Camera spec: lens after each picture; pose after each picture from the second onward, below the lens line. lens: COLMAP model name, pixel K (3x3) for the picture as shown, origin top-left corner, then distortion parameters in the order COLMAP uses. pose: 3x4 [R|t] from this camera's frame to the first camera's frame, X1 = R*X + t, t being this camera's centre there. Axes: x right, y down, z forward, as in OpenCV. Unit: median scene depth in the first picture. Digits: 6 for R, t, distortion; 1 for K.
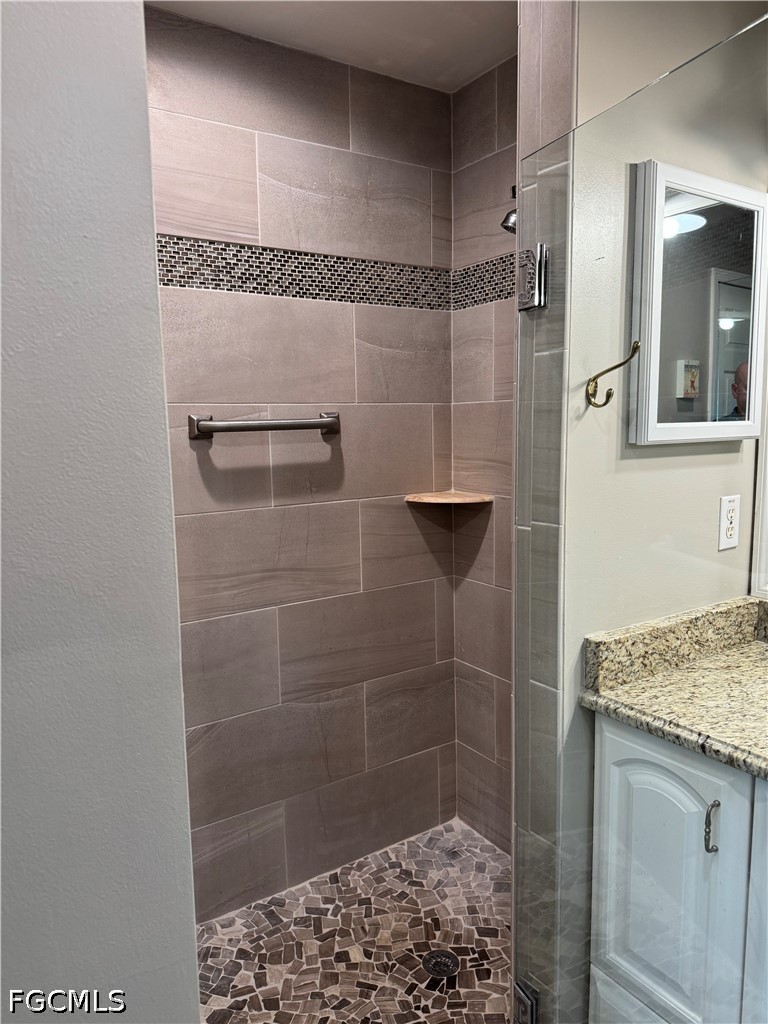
lens RADIAL K [[719.9, 0, 384.0], [0, 719.9, 512.0], [0, 0, 1]] dist [0.069963, -0.093399]
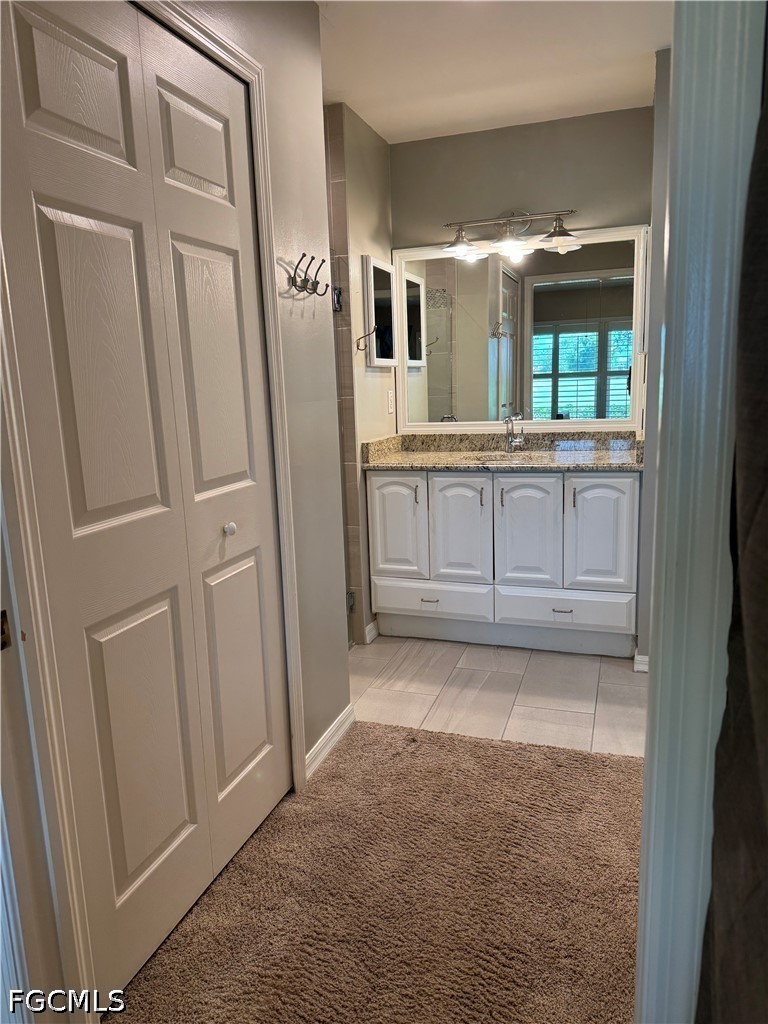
lens RADIAL K [[719.9, 0, 384.0], [0, 719.9, 512.0], [0, 0, 1]] dist [0.069963, -0.093399]
pose [[0.798527, -0.119238, 0.590032, -1.197016], [0.093568, 0.992858, 0.074014, 0.237715], [-0.594643, -0.003894, 0.803981, -1.096844]]
